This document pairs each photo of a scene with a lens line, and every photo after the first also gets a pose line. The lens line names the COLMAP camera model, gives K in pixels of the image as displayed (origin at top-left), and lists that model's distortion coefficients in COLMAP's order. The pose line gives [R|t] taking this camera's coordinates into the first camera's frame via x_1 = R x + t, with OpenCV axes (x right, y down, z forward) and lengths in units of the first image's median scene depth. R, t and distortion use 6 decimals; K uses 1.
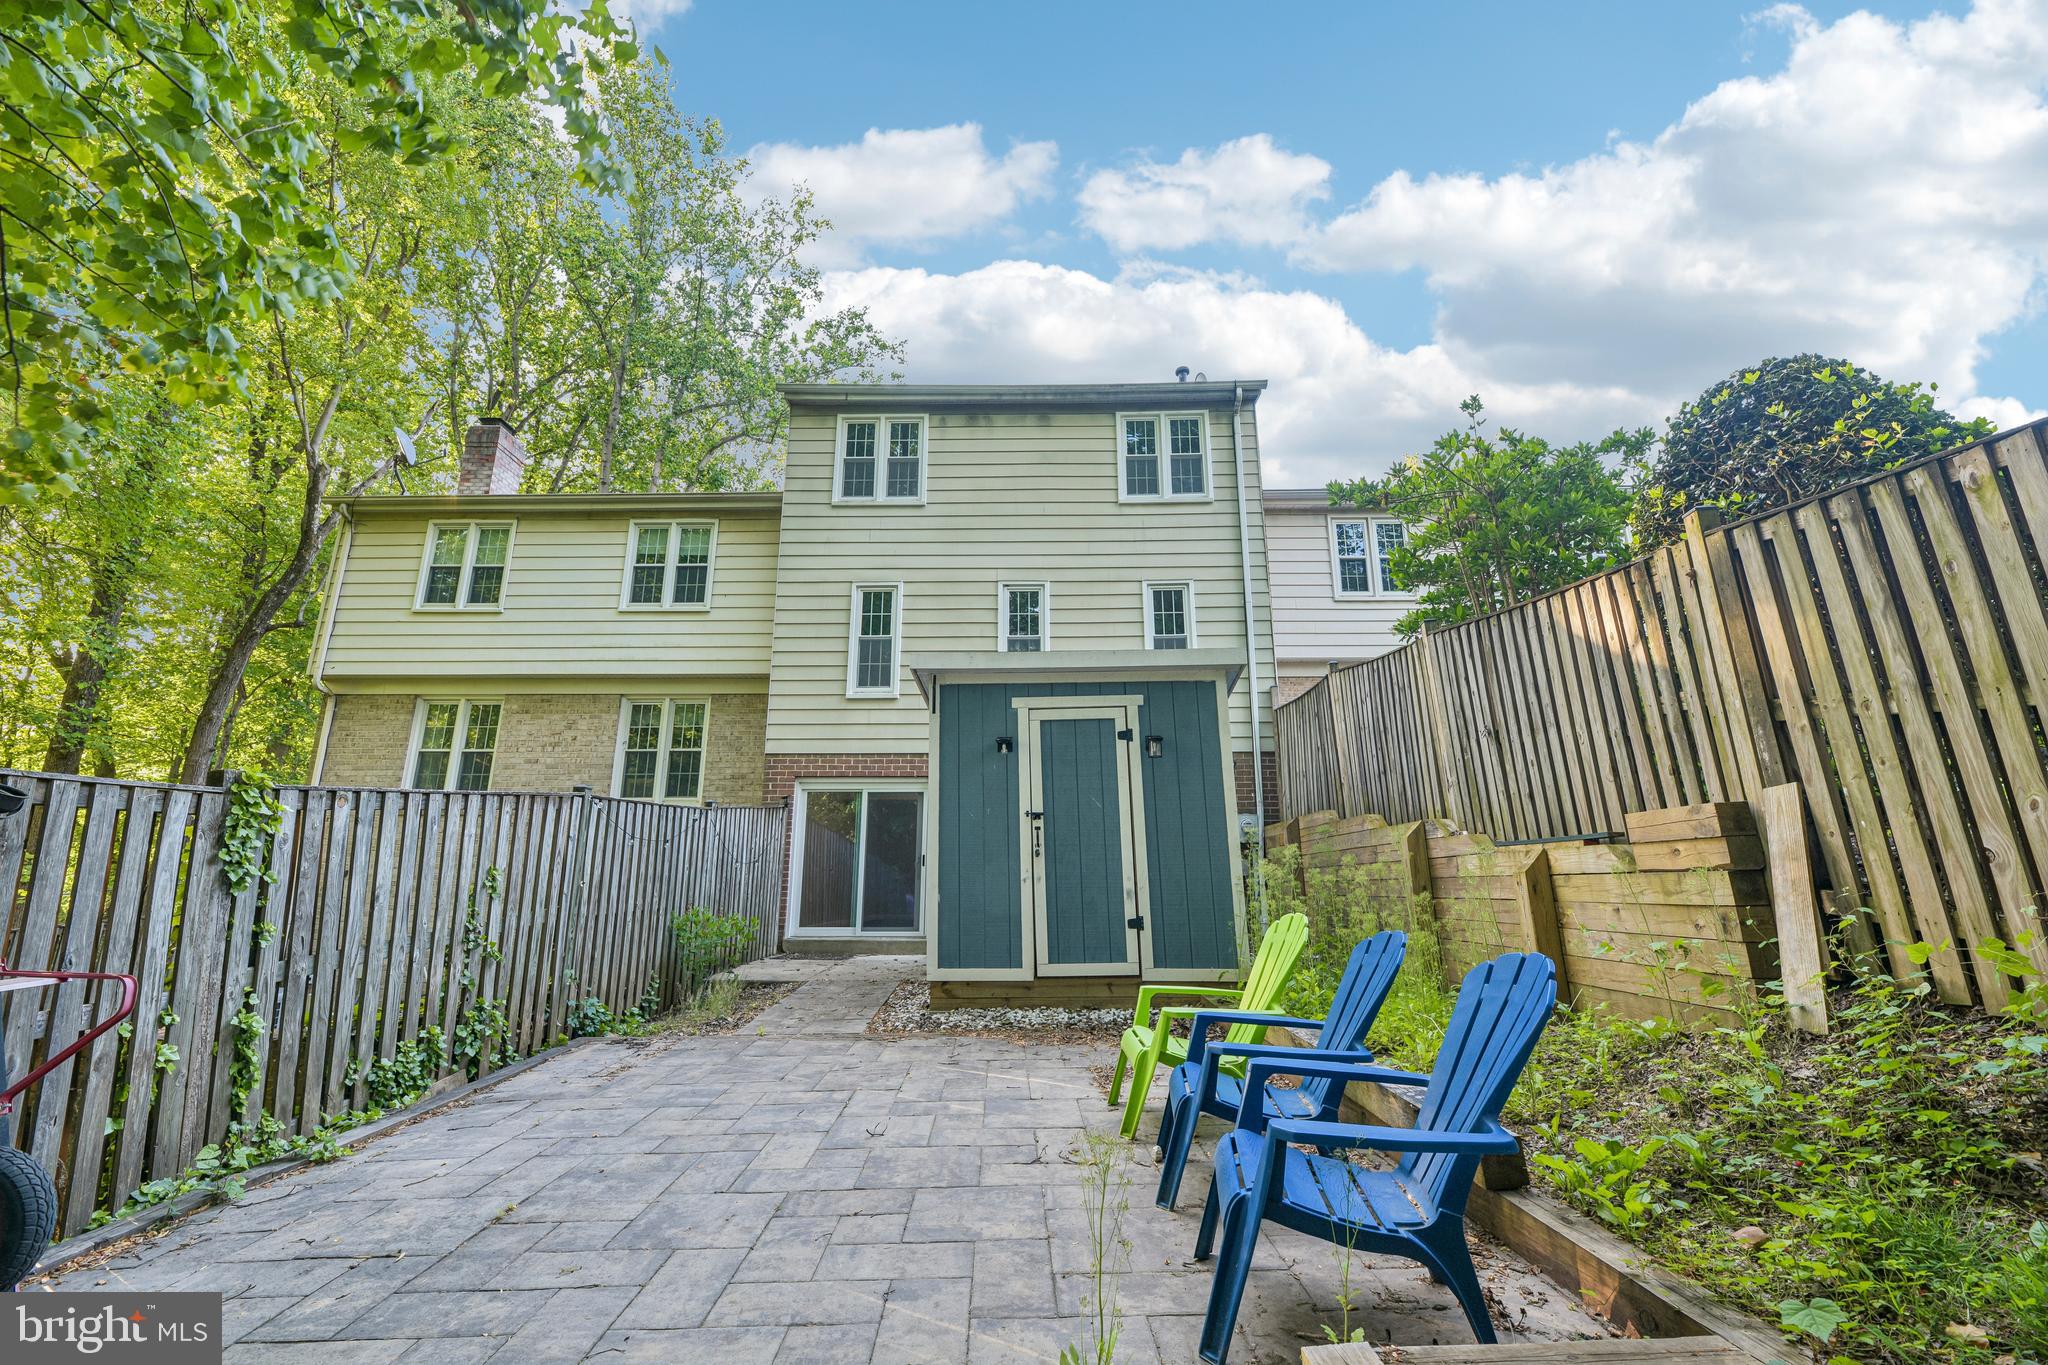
lens RADIAL K [[819.2, 0, 1037.3], [0, 819.2, 674.3], [0, 0, 1]] dist [-0.001582, -0.001132]
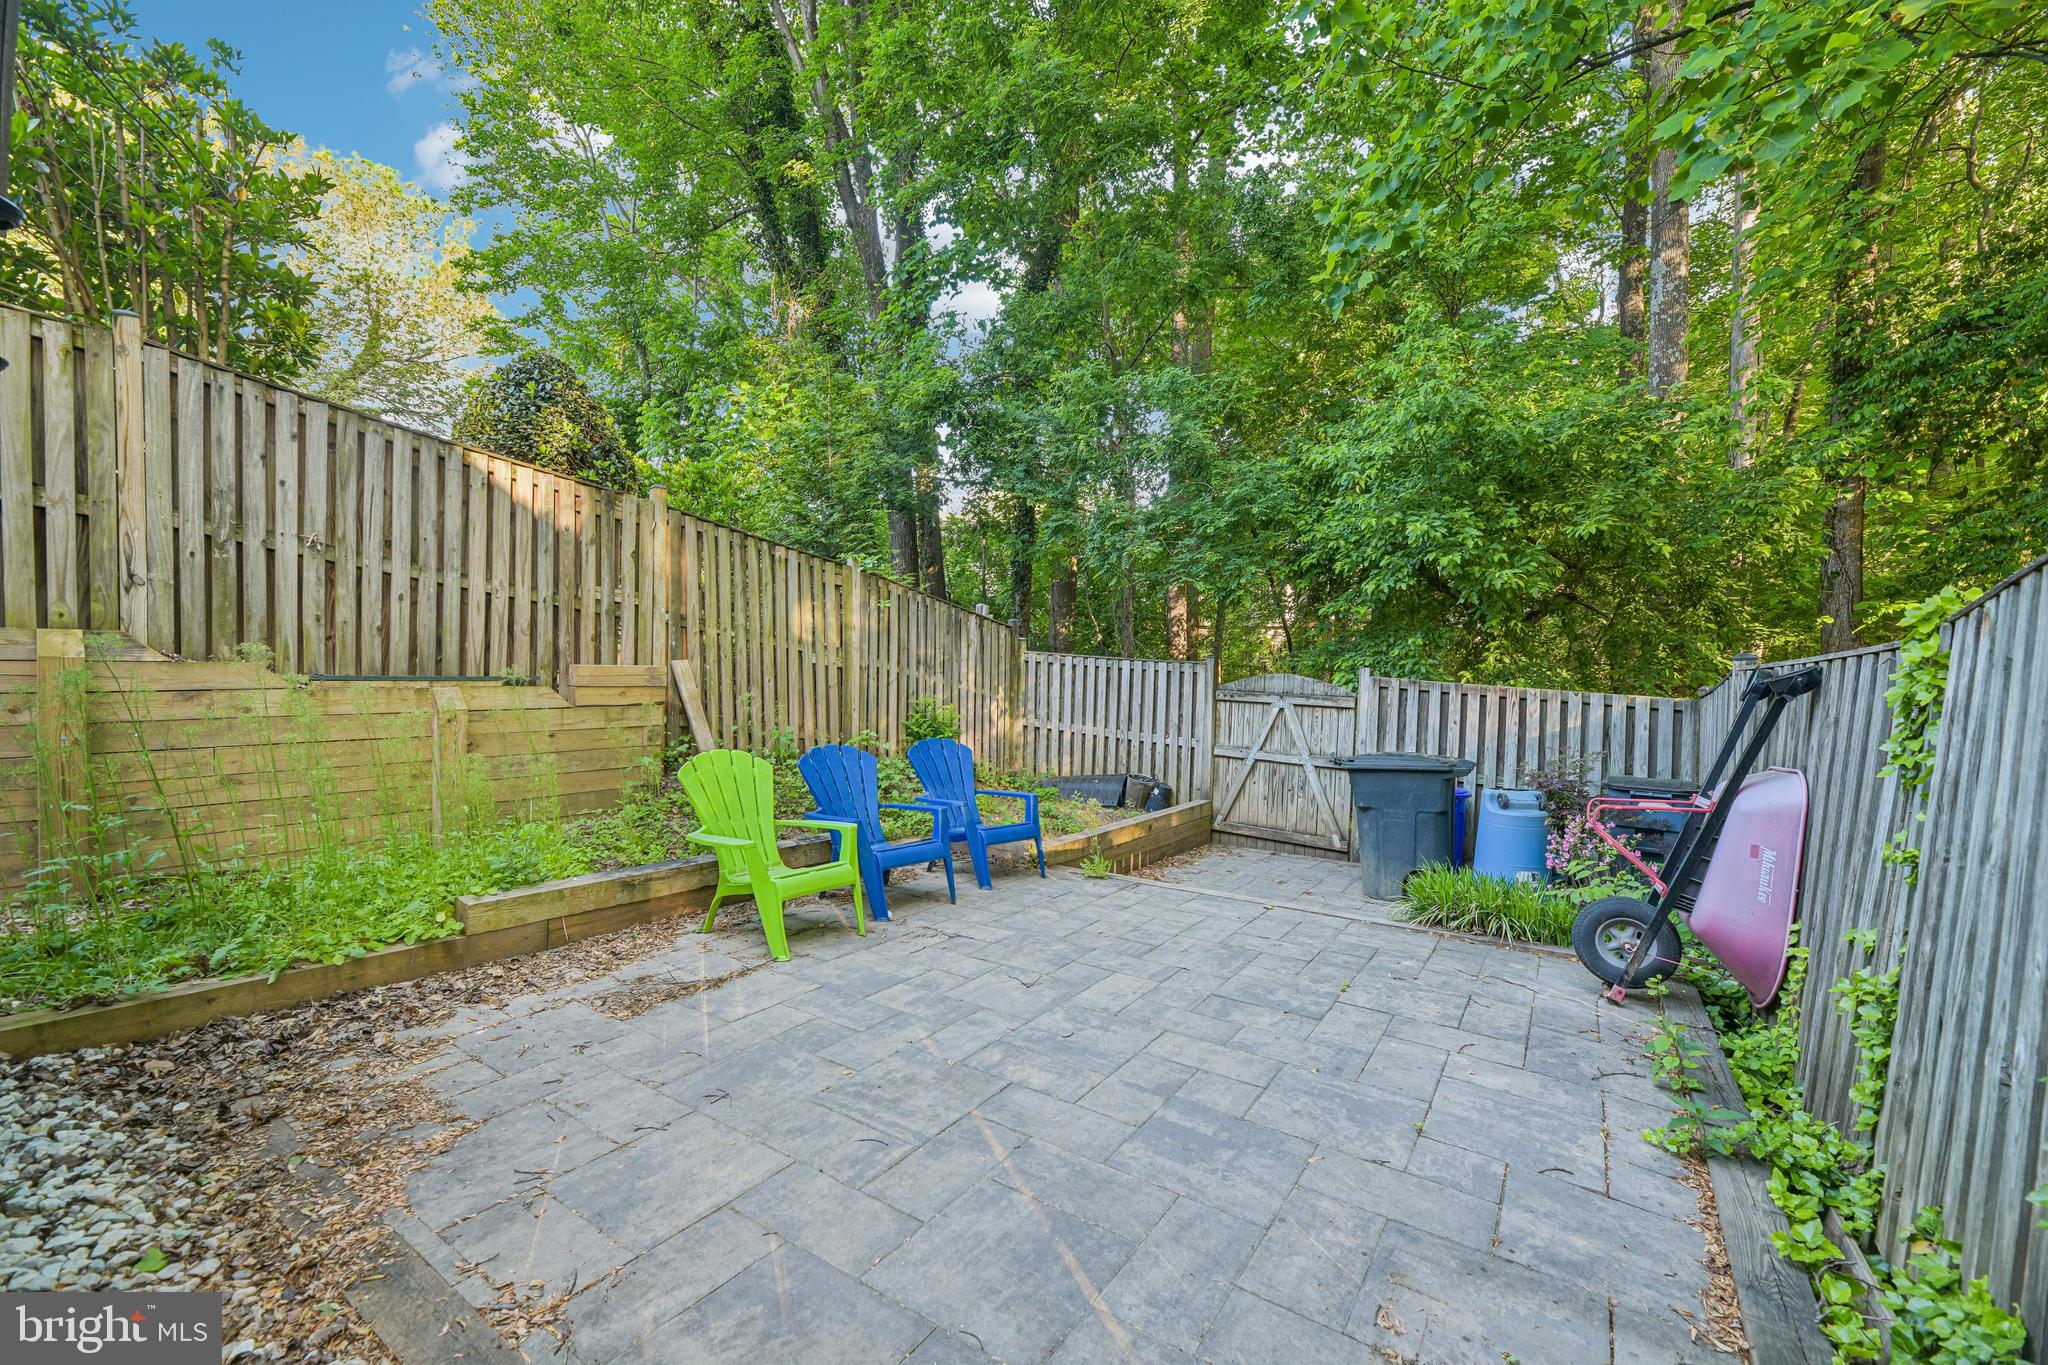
lens RADIAL K [[819.2, 0, 1031.1], [0, 819.2, 667.5], [0, 0, 1]] dist [-0.001582, -0.001132]
pose [[-0.802403, 0.004462, 0.596766, -0.931104], [-0.152038, 0.965448, -0.211647, 0.469791], [-0.577091, -0.260557, -0.774000, 2.184467]]
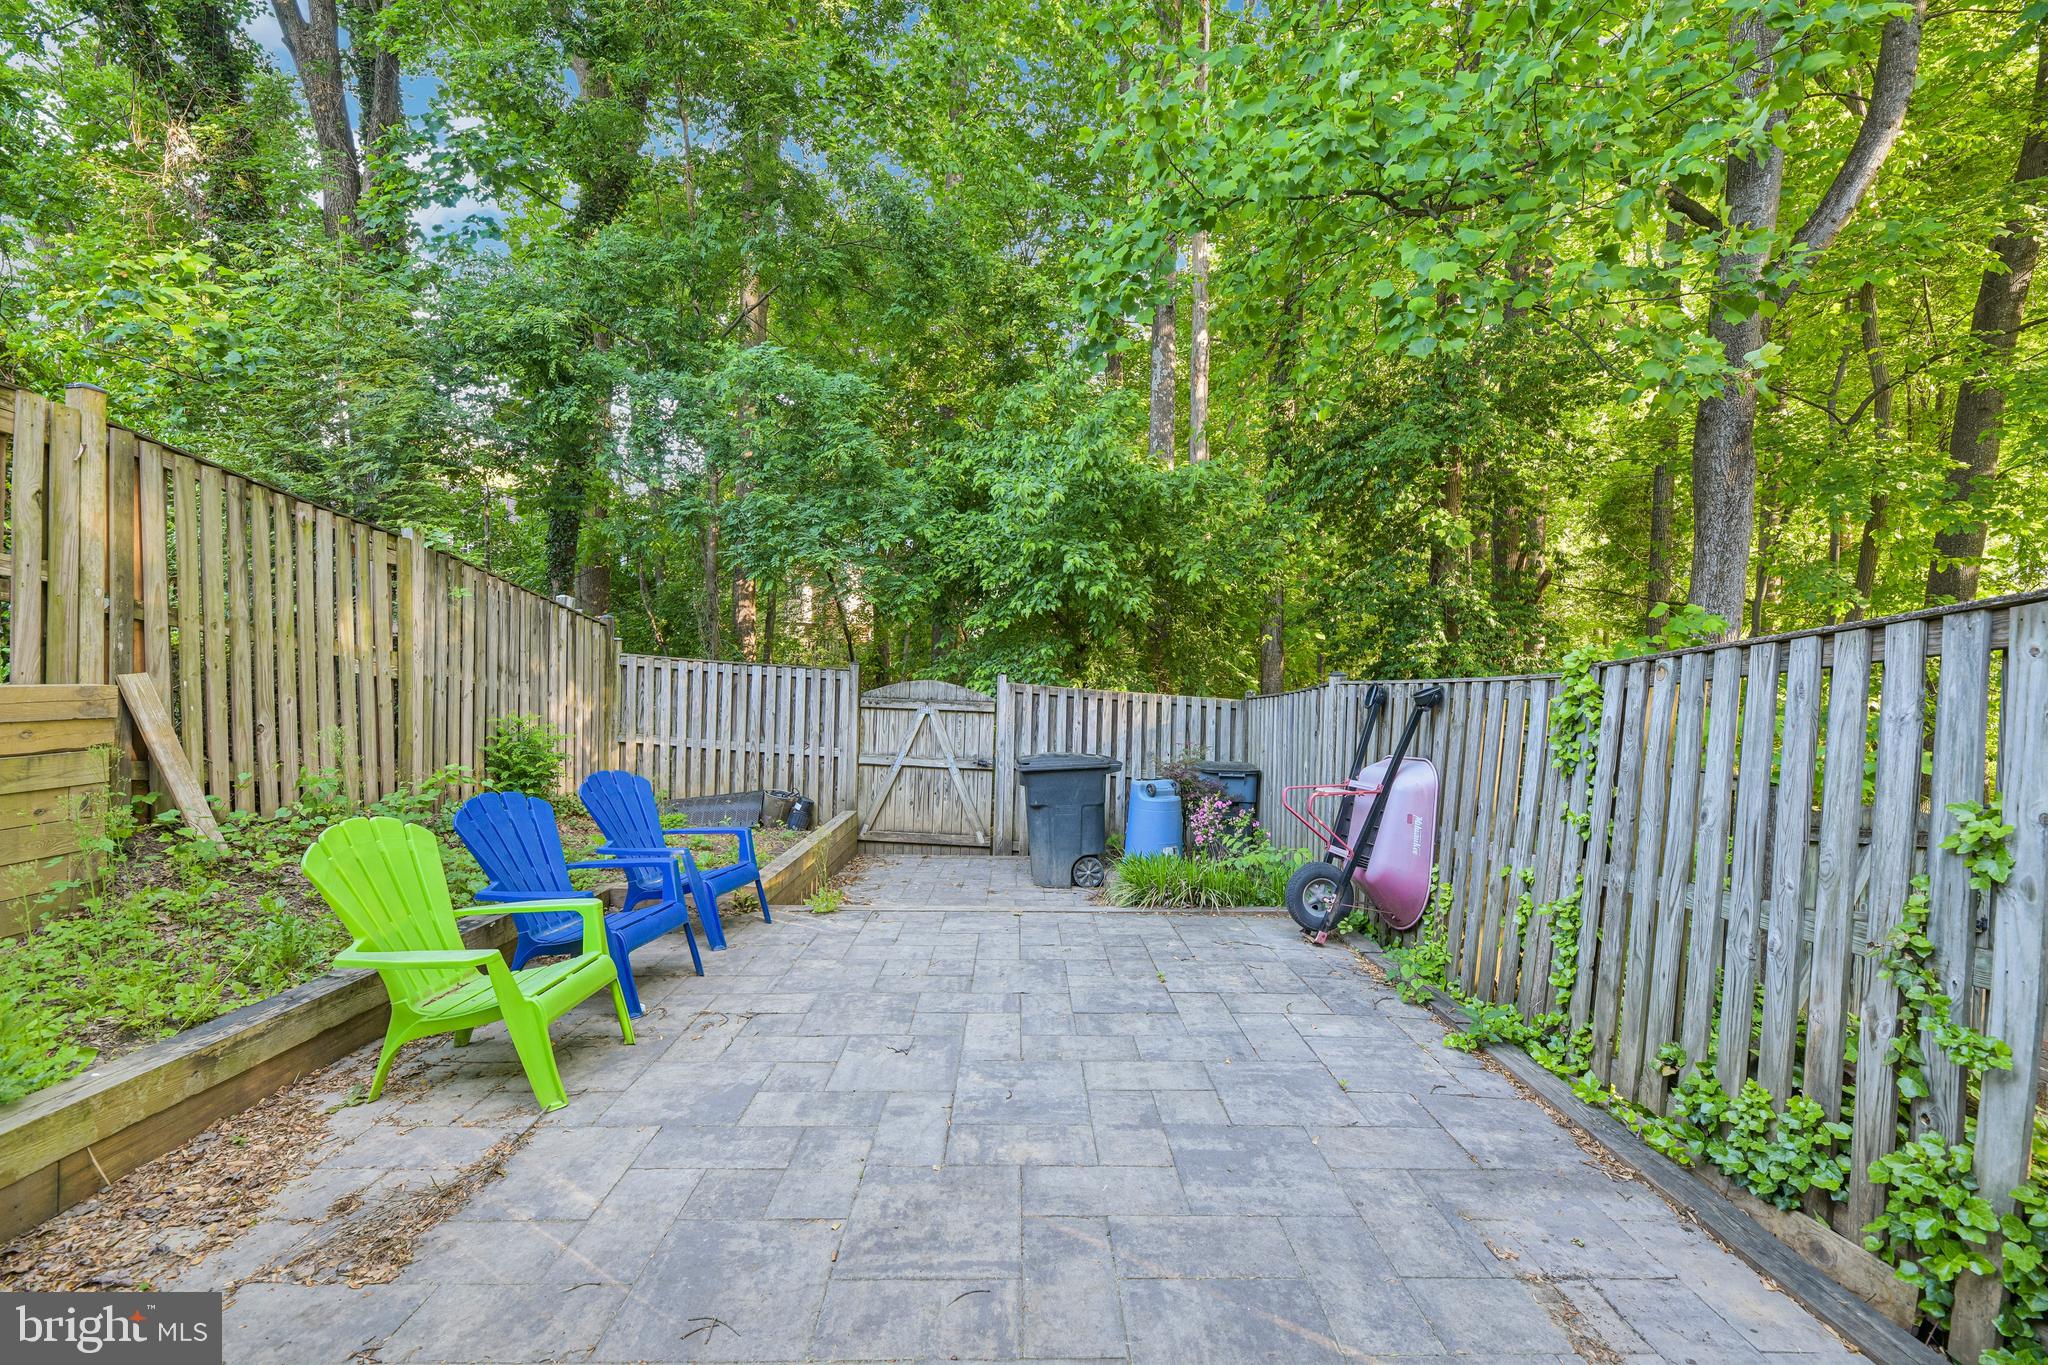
lens RADIAL K [[819.2, 0, 1030.1], [0, 819.2, 667.5], [0, 0, 1]] dist [-0.001582, -0.001132]
pose [[-0.999334, 0.000740, 0.036491, -0.431329], [-0.008577, 0.967032, -0.254511, 0.452095], [-0.035476, -0.254654, -0.966381, 2.288074]]
